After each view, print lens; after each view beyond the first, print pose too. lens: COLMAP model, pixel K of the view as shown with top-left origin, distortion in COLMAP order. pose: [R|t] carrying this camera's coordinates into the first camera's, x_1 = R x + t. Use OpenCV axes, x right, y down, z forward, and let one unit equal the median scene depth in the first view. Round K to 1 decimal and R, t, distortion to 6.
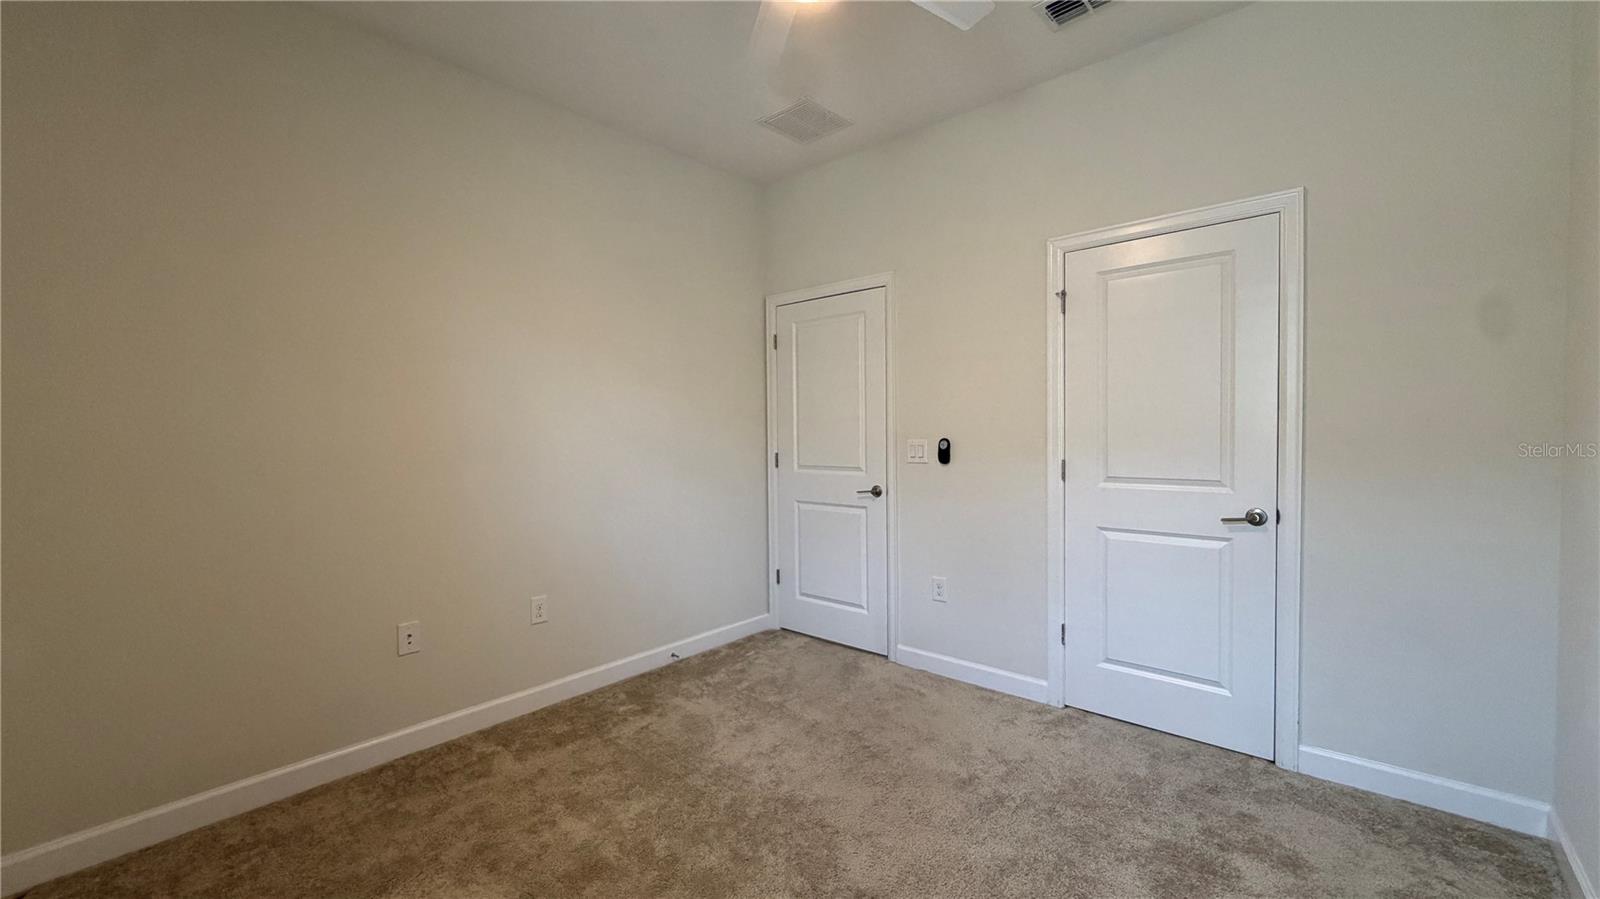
lens RADIAL K [[602.3, 0, 799.8], [0, 602.3, 457.1], [0, 0, 1]] dist [0.000750, 0.000108]
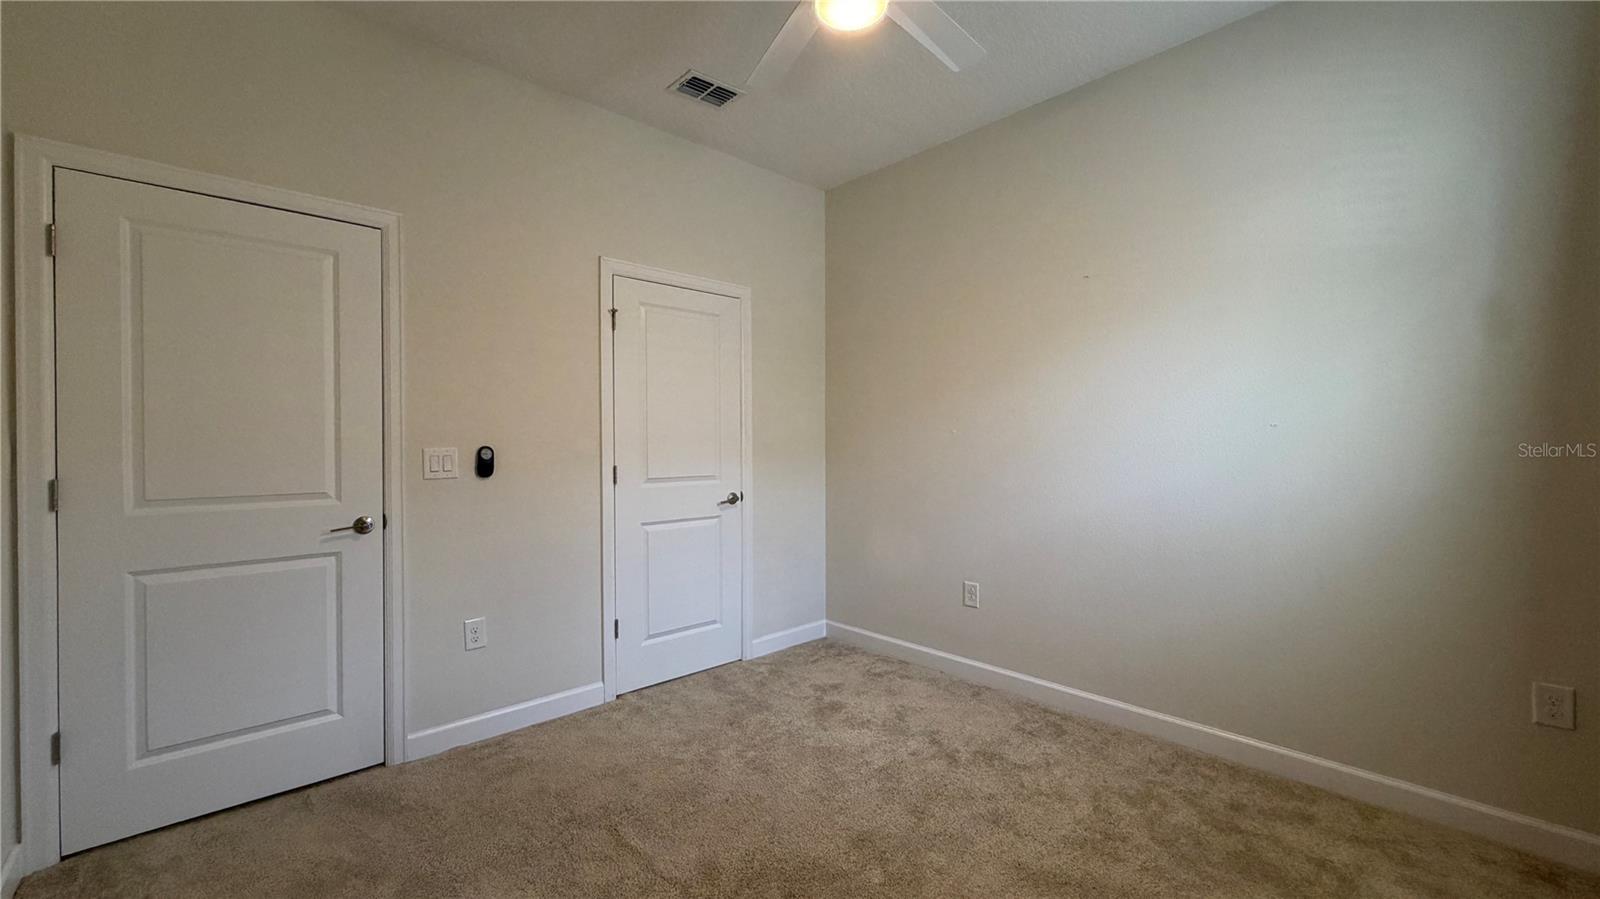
lens RADIAL K [[636.1, 0, 797.0], [0, 636.1, 449.1], [0, 0, 1]] dist [-0.000368, 0.000062]
pose [[0.125415, -0.008199, 0.992070, -0.588779], [0.033763, 0.999422, 0.003992, -0.017361], [-0.991530, 0.032994, 0.125619, 0.488412]]
